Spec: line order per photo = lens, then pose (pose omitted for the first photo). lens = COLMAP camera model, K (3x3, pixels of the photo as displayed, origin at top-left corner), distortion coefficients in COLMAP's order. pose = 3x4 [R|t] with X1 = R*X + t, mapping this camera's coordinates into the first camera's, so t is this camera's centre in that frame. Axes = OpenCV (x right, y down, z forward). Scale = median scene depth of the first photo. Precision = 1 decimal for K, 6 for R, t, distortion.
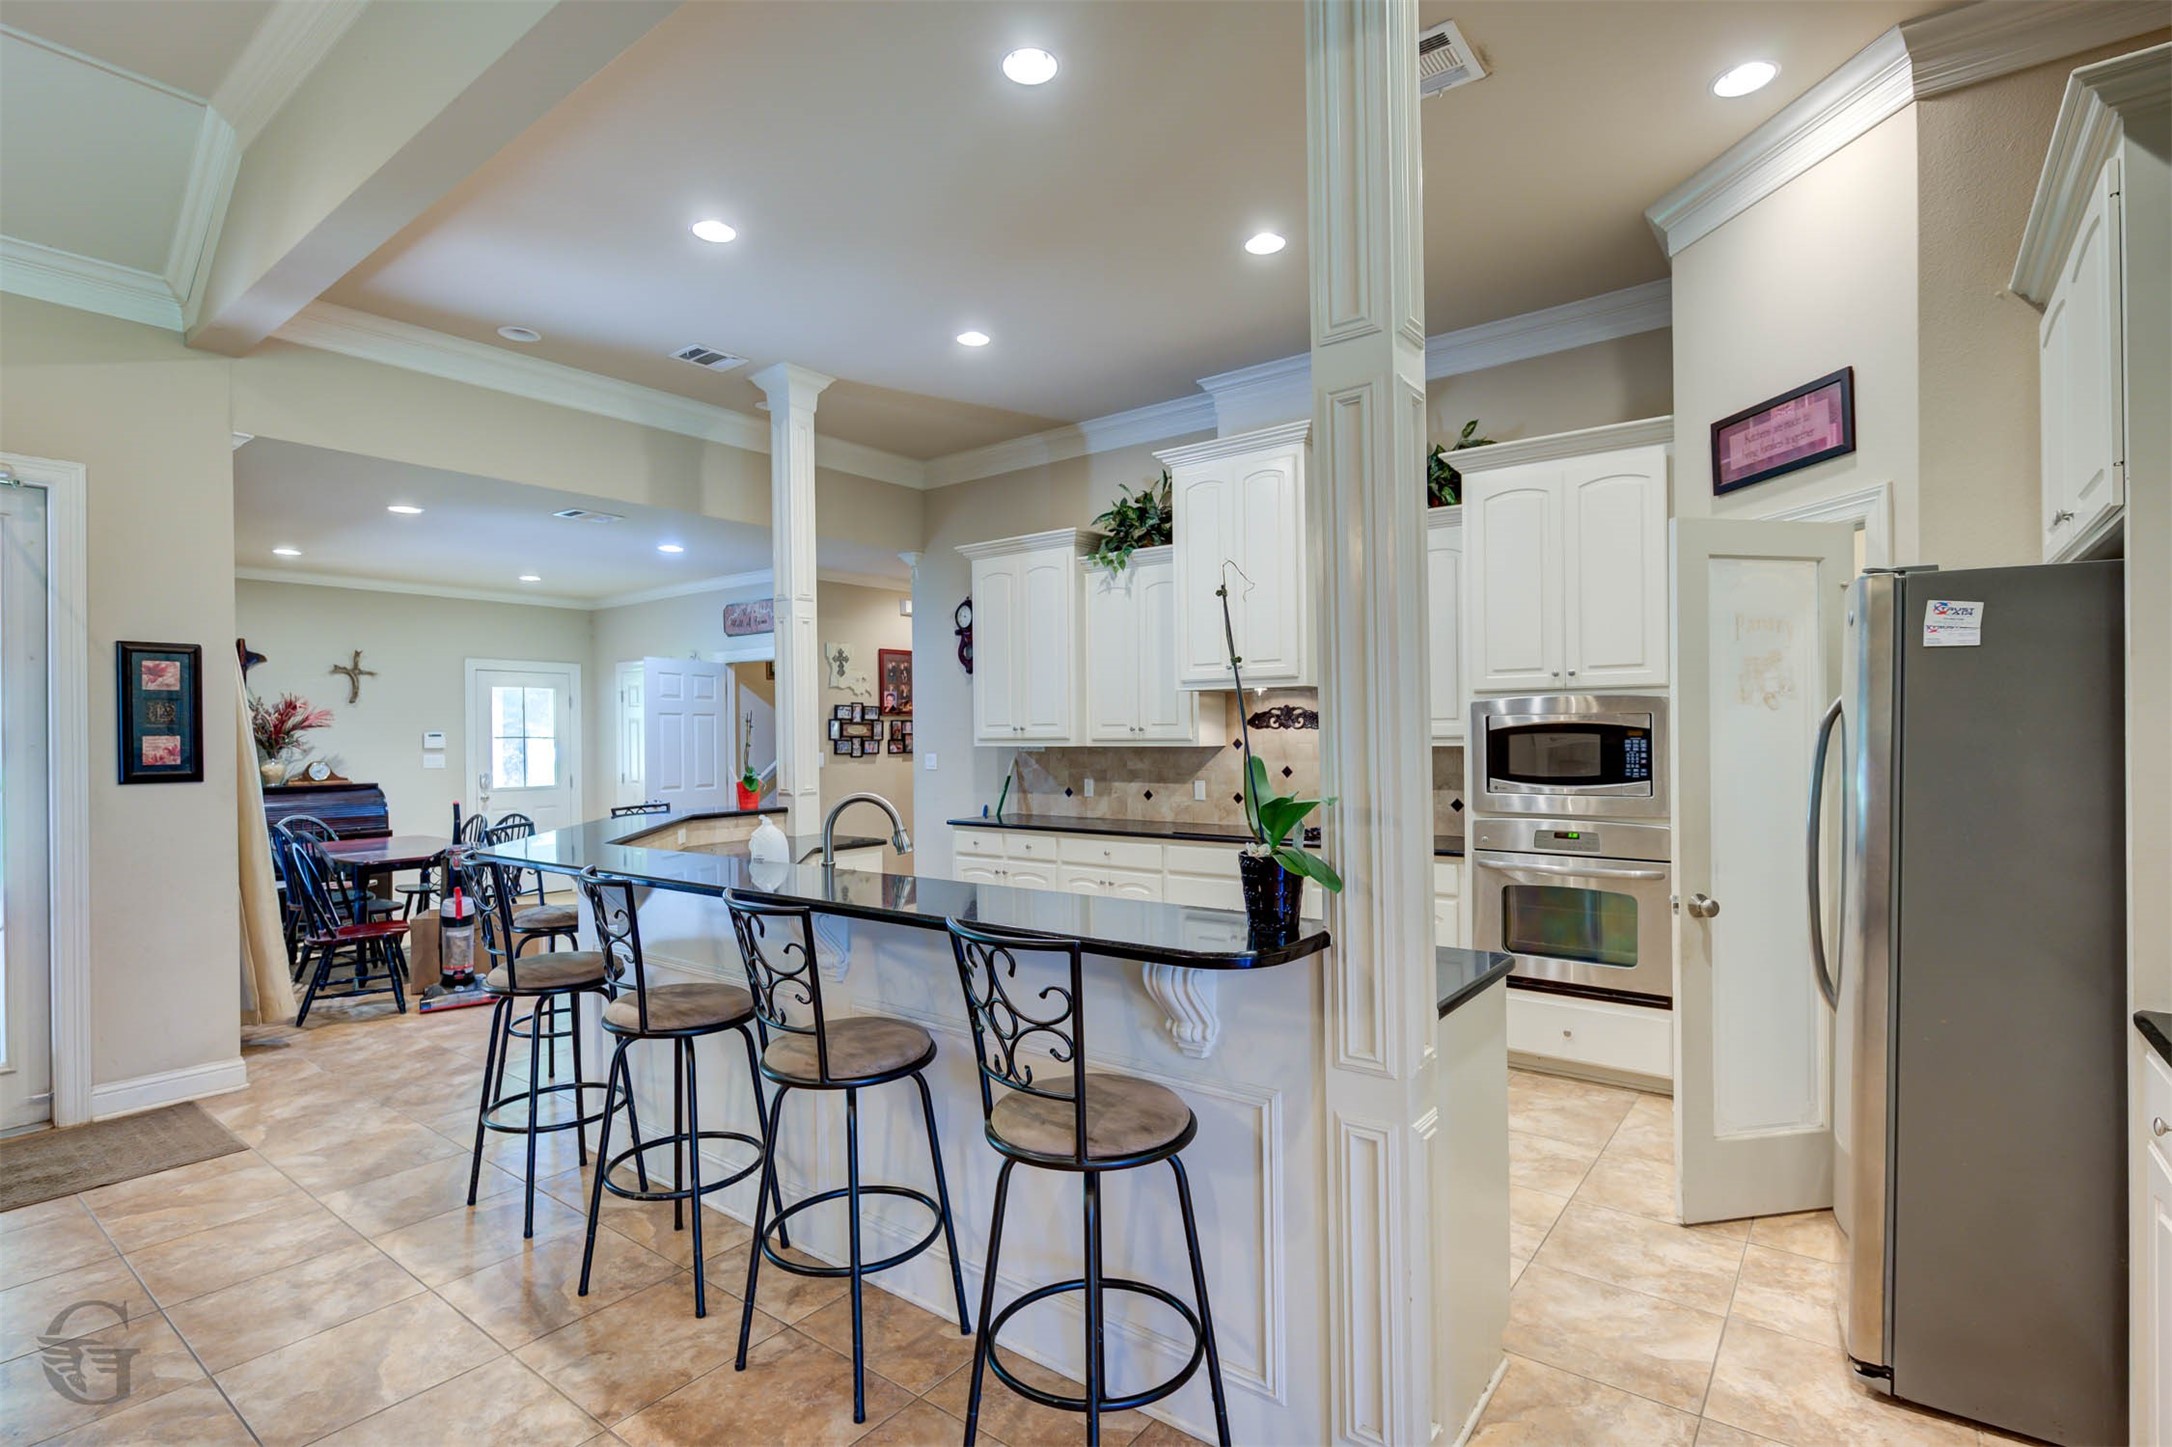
lens RADIAL K [[1032.1, 0, 1087.2], [0, 1032.1, 733.7], [0, 0, 1]] dist [0.000966, -0.003249]
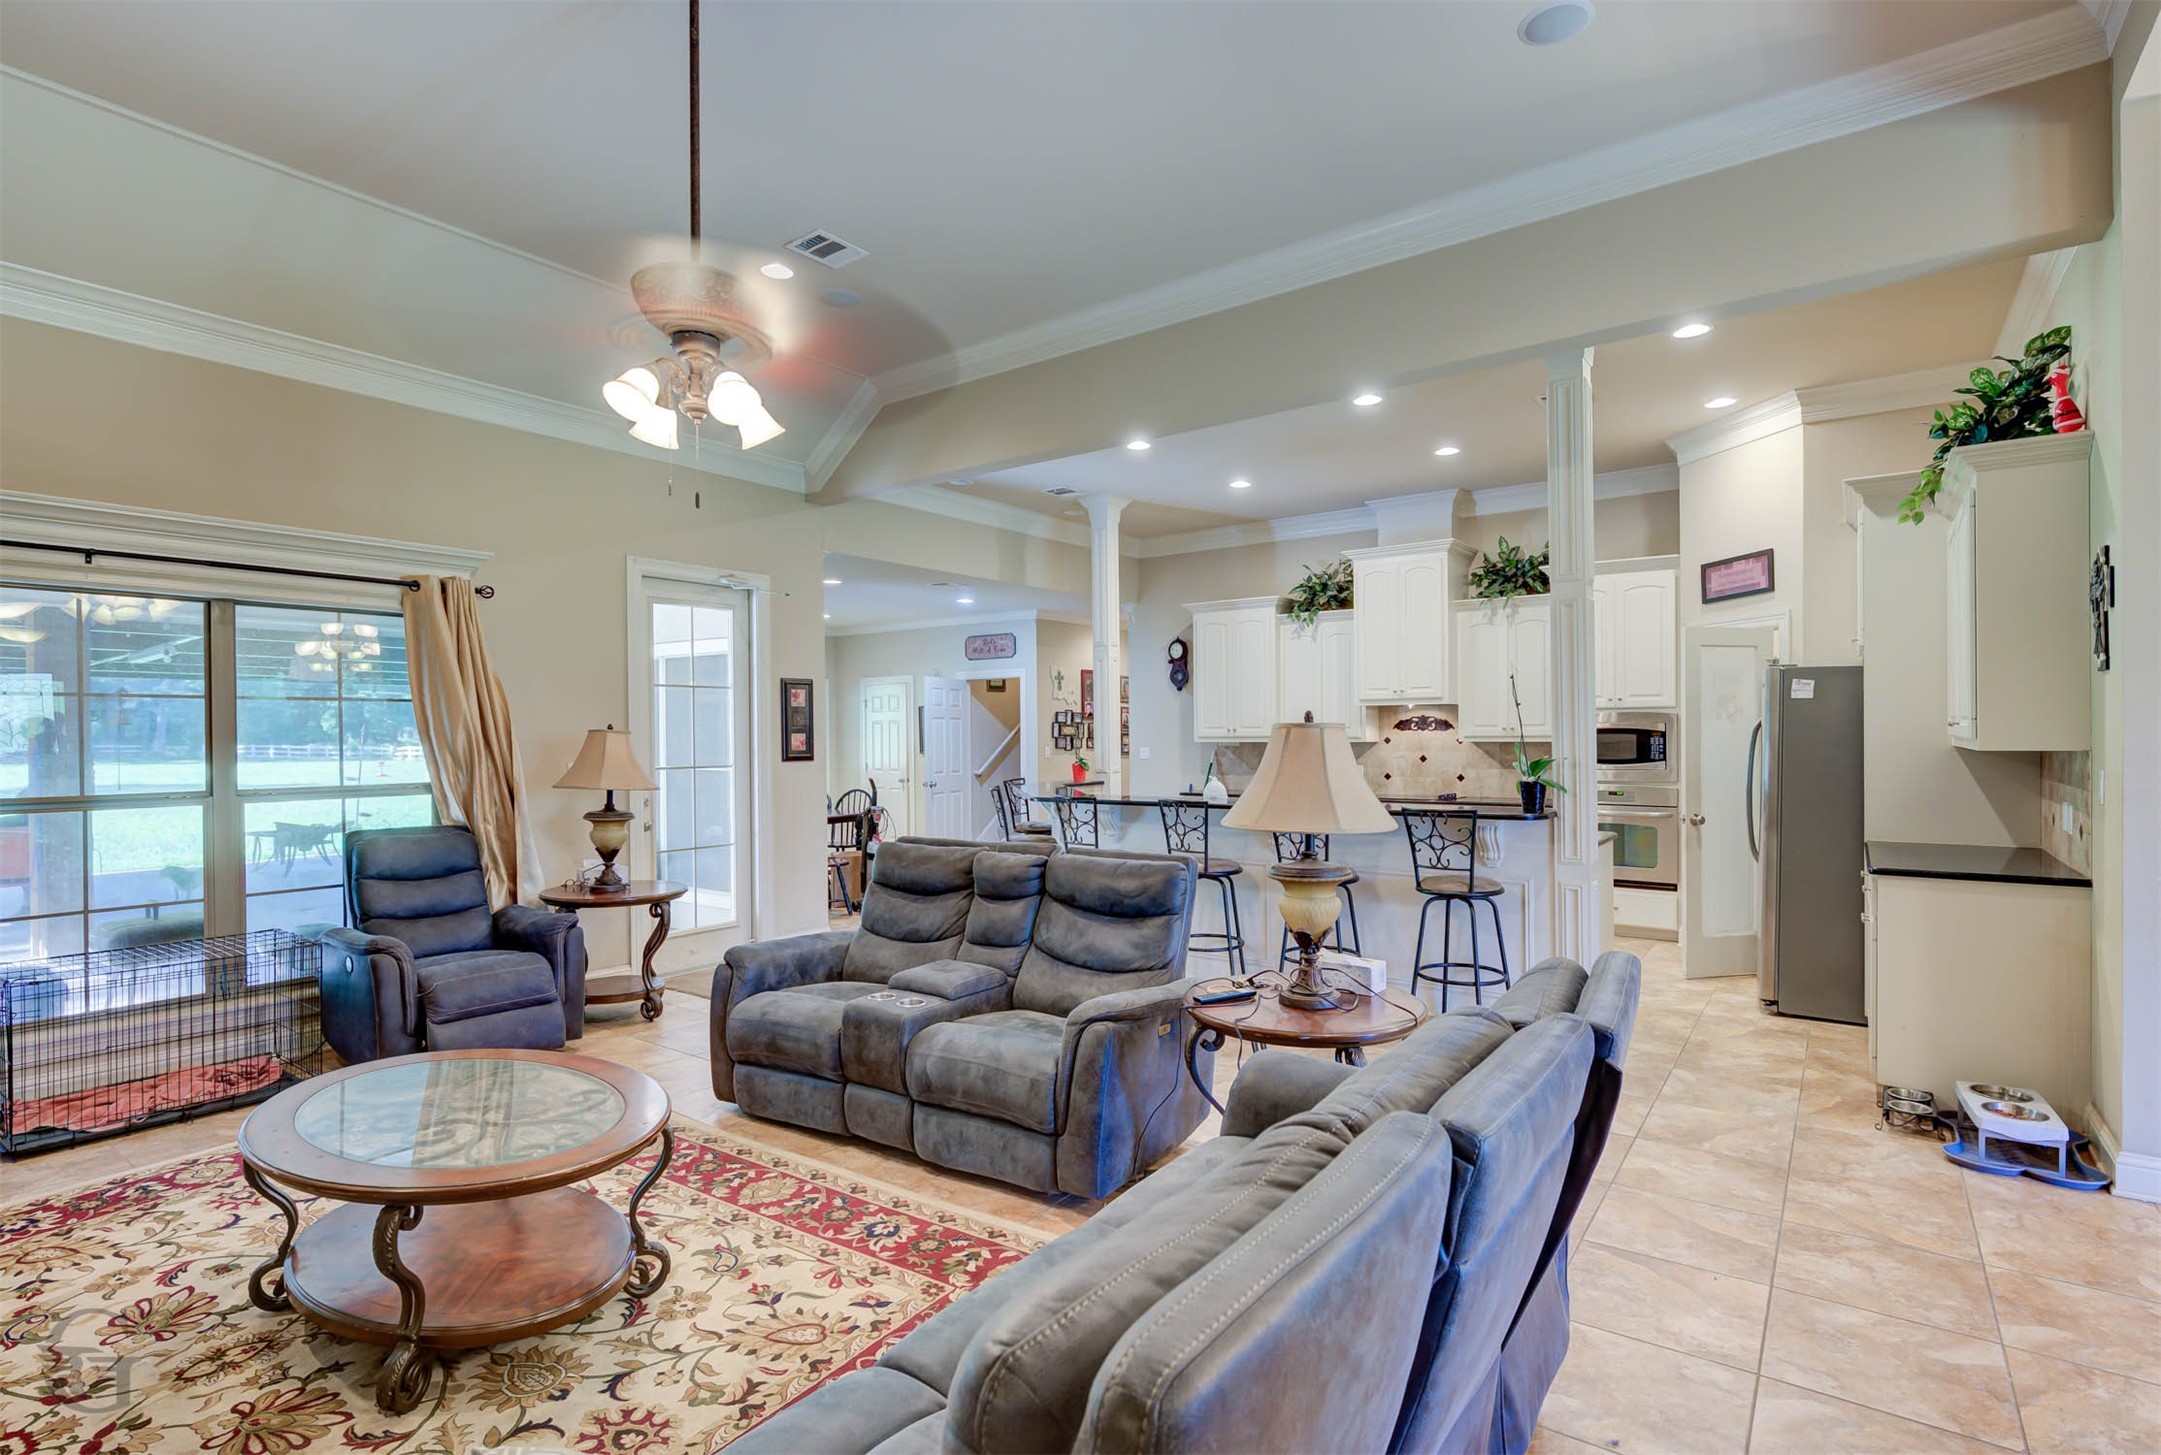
lens RADIAL K [[1026.9, 0, 1095.5], [0, 1026.9, 738.4], [0, 0, 1]] dist [0.000966, -0.003249]
pose [[0.999771, 0.002265, 0.021272, -0.333118], [-0.002372, 0.999985, 0.005023, 0.000451], [-0.021260, -0.005072, 0.999761, -0.525042]]
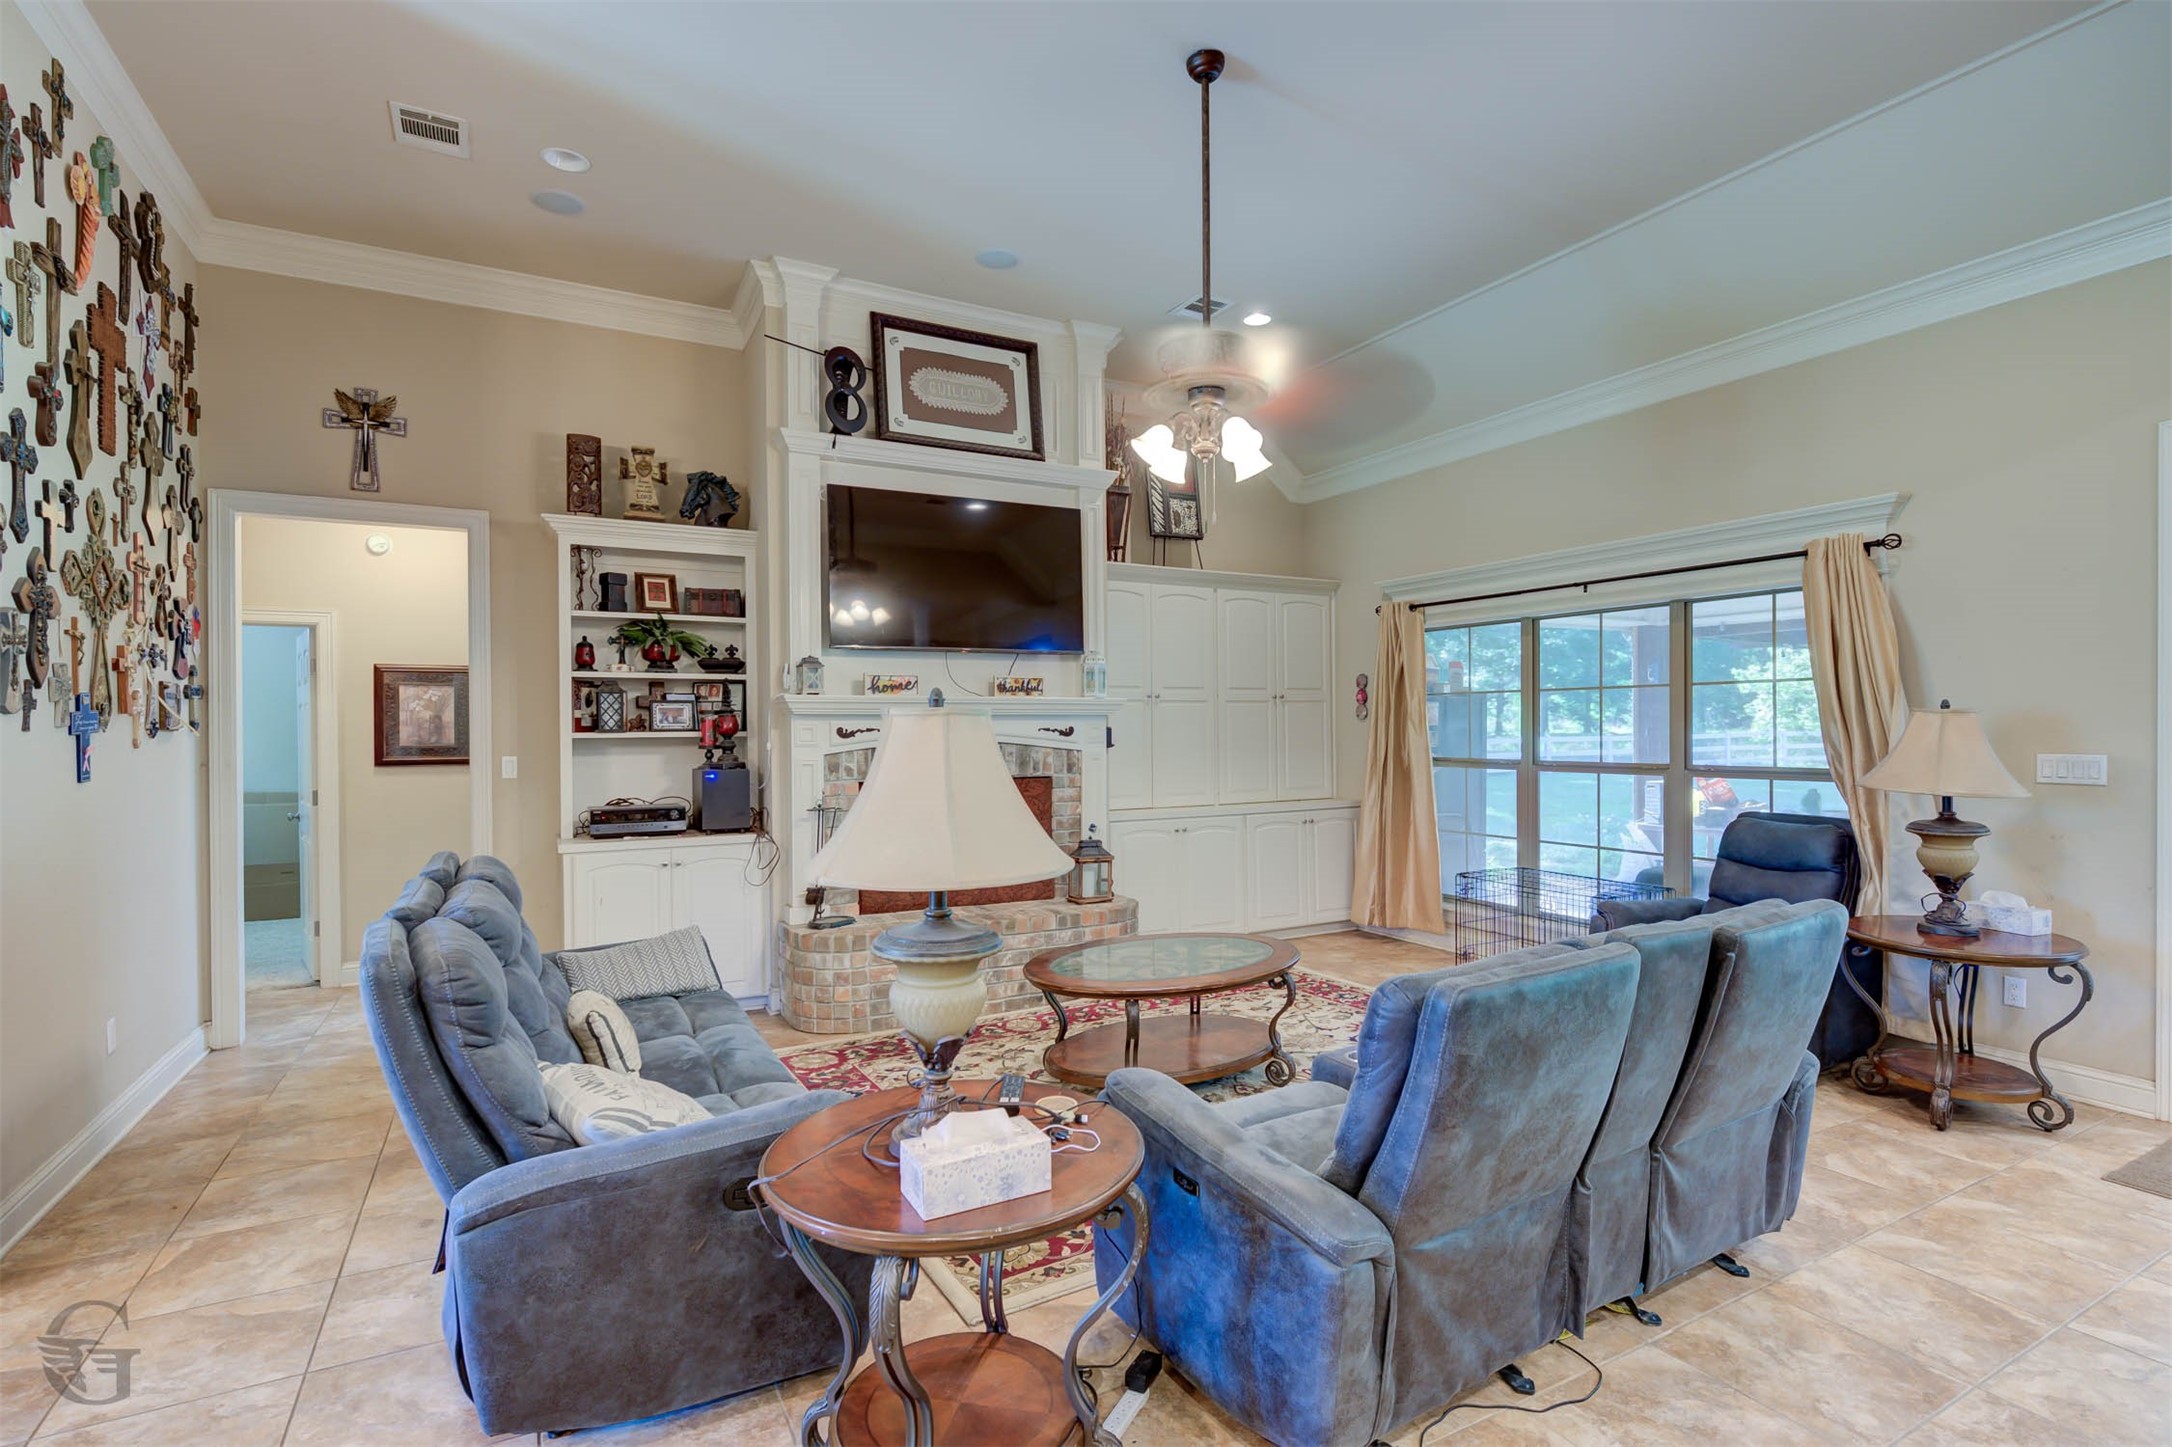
lens RADIAL K [[1032.1, 0, 1096.2], [0, 1032.1, 735.7], [0, 0, 1]] dist [0.000966, -0.003249]
pose [[-0.399906, 0.019624, -0.916346, 0.090914], [0.011081, 0.999801, 0.016576, -0.000872], [0.916489, -0.003525, -0.400044, 0.208187]]
